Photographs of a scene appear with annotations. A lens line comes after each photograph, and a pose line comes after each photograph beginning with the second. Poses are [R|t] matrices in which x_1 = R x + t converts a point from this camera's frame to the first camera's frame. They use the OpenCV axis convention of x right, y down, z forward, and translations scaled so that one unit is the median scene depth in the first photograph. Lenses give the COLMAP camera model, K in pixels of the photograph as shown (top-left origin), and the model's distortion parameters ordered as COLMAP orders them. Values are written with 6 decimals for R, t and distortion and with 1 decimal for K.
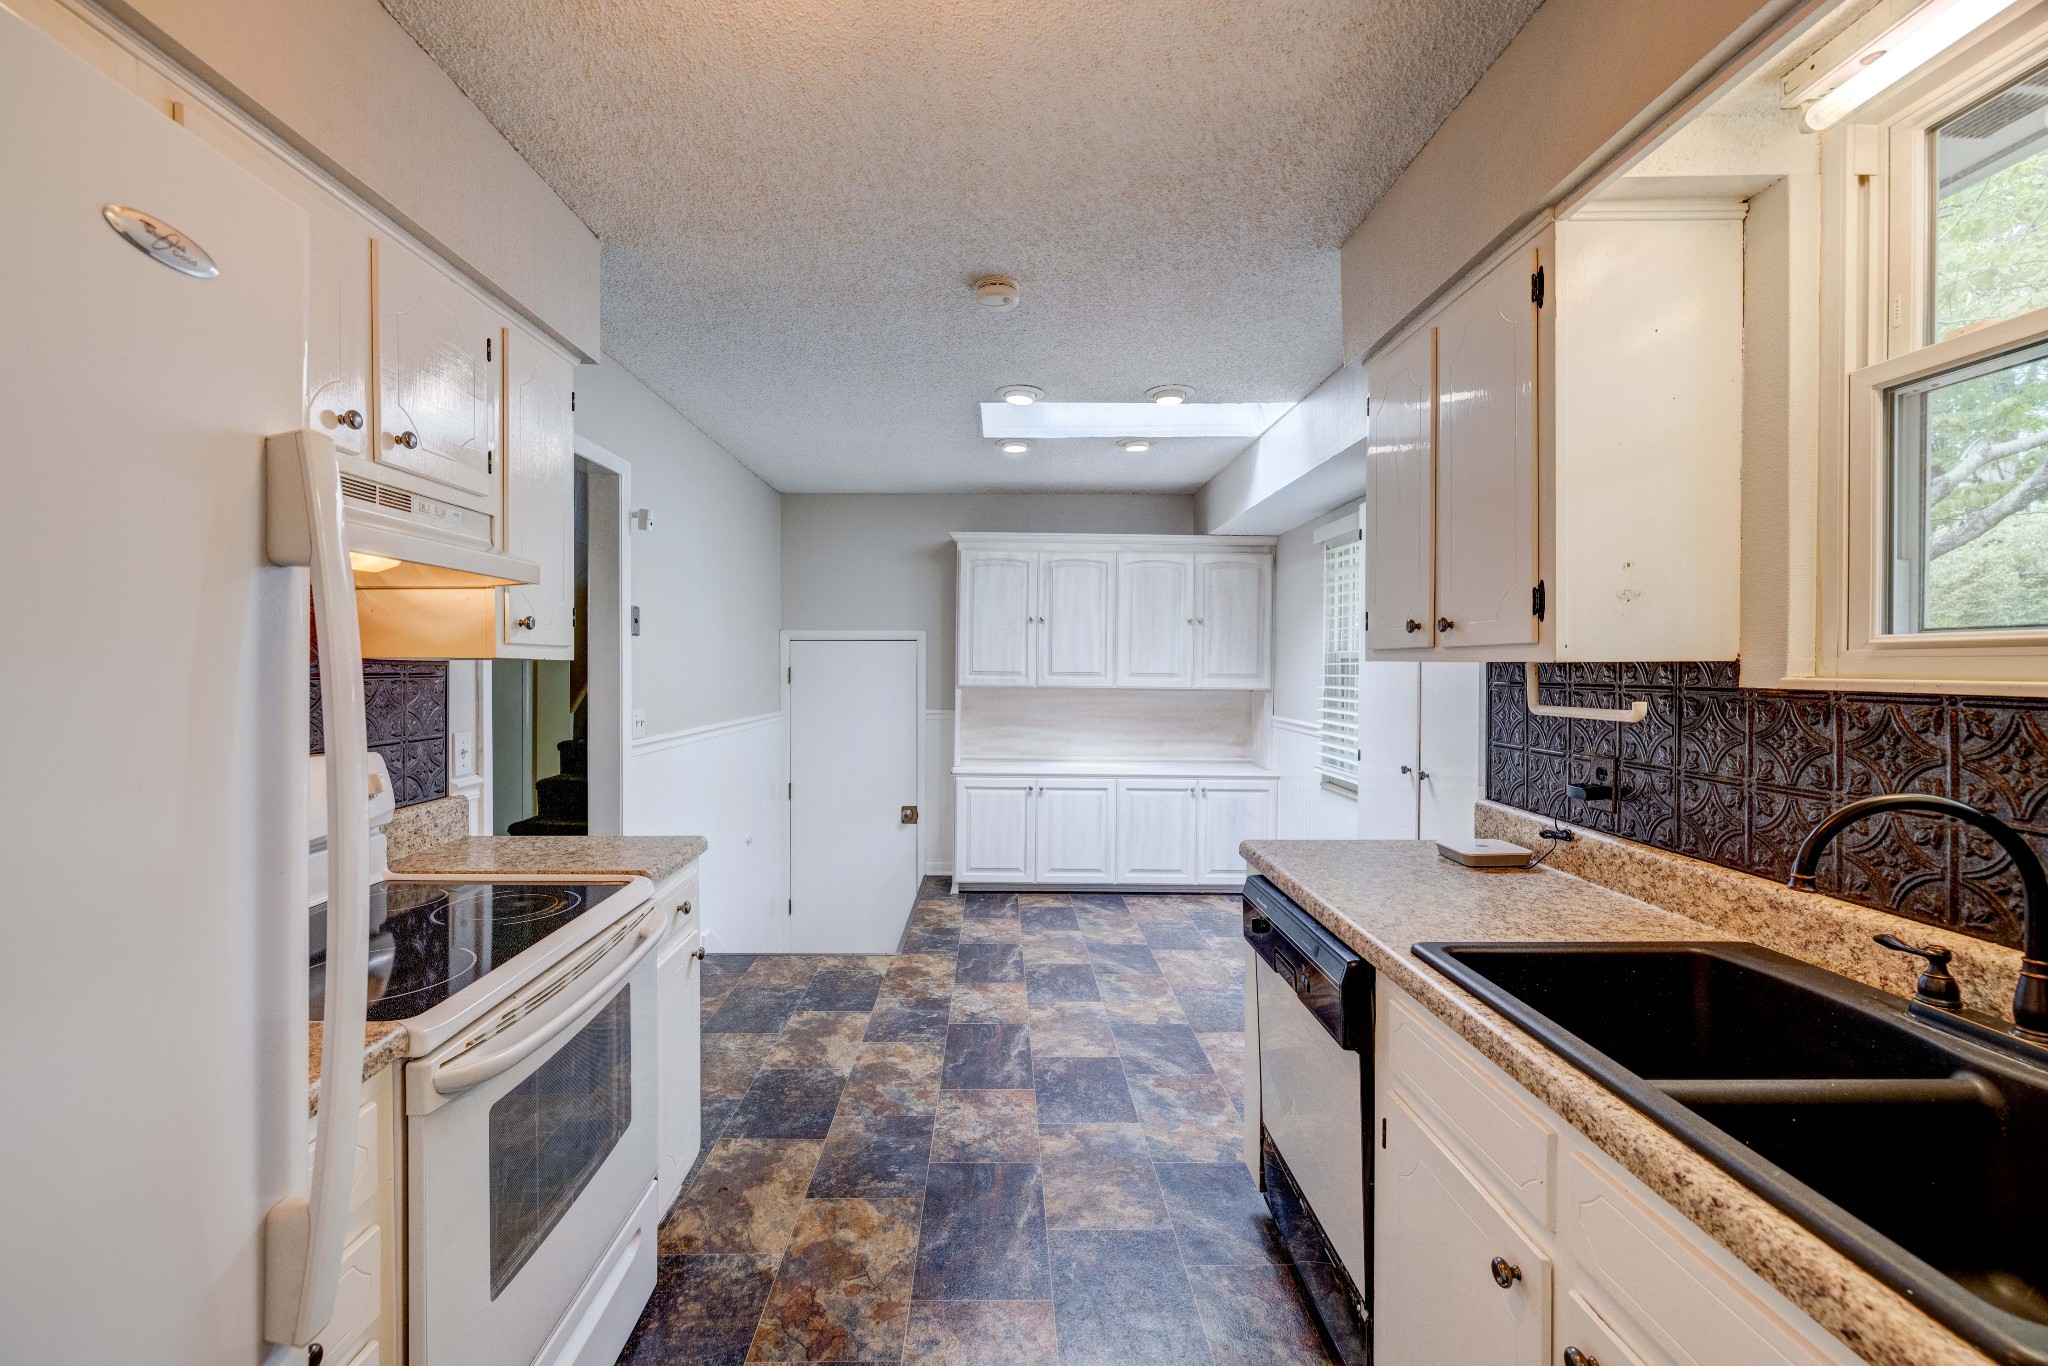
lens RADIAL K [[865.4, 0, 1015.4], [0, 865.4, 673.8], [0, 0, 1]] dist [0.002755, 0.001508]
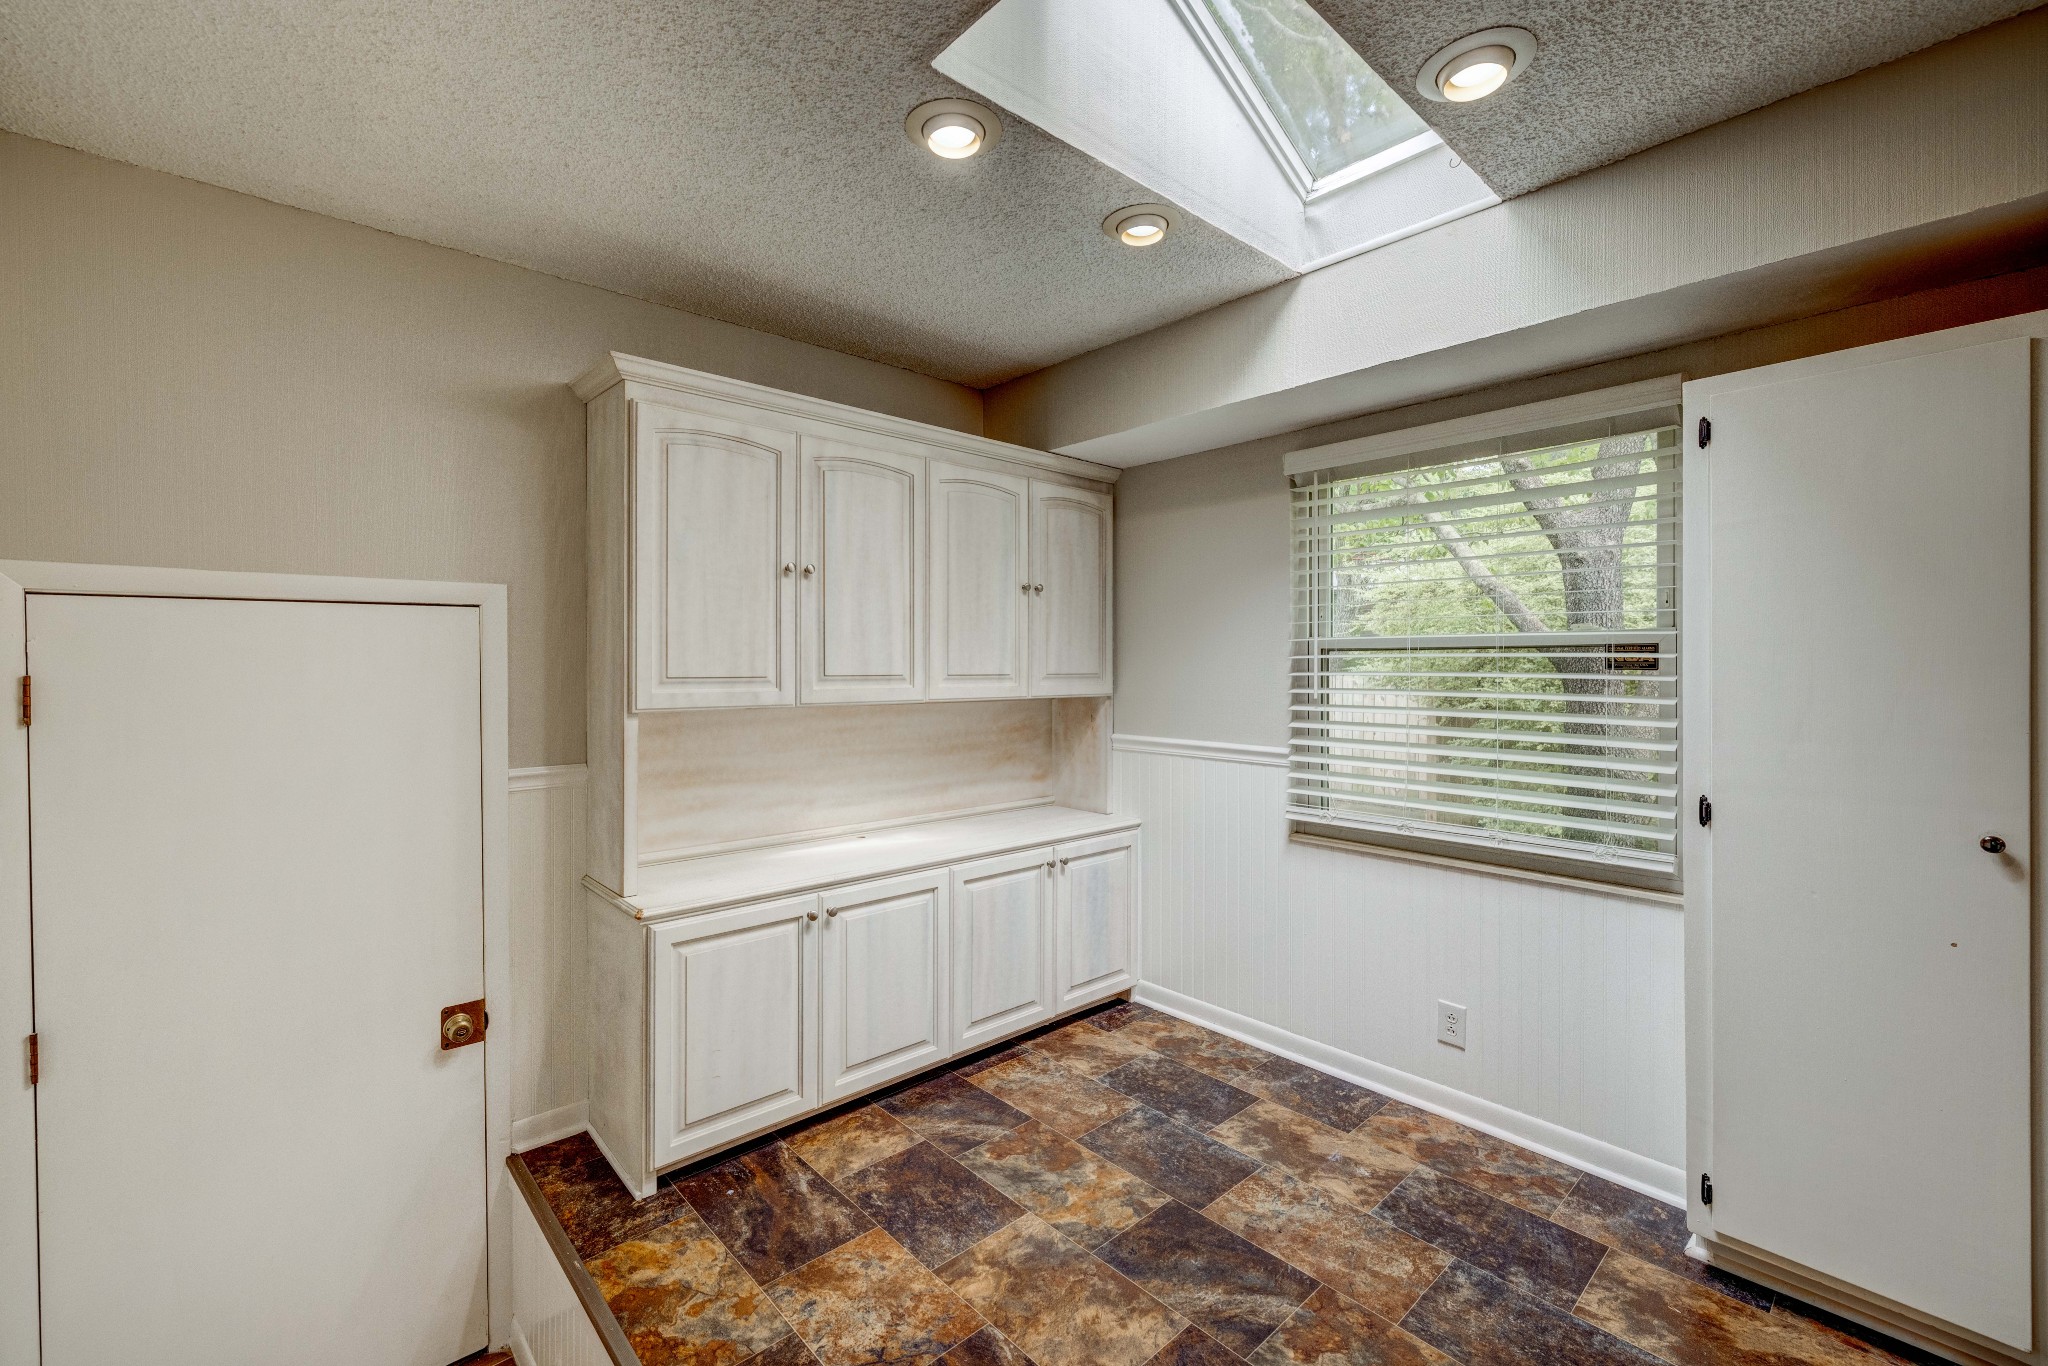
lens RADIAL K [[865.4, 0, 1014.7], [0, 865.4, 671.4], [0, 0, 1]] dist [0.002755, 0.001508]
pose [[0.748142, -0.014854, 0.663372, -0.211318], [0.013625, 0.999883, 0.007024, -0.006506], [-0.663399, 0.003783, 0.748256, 0.546003]]
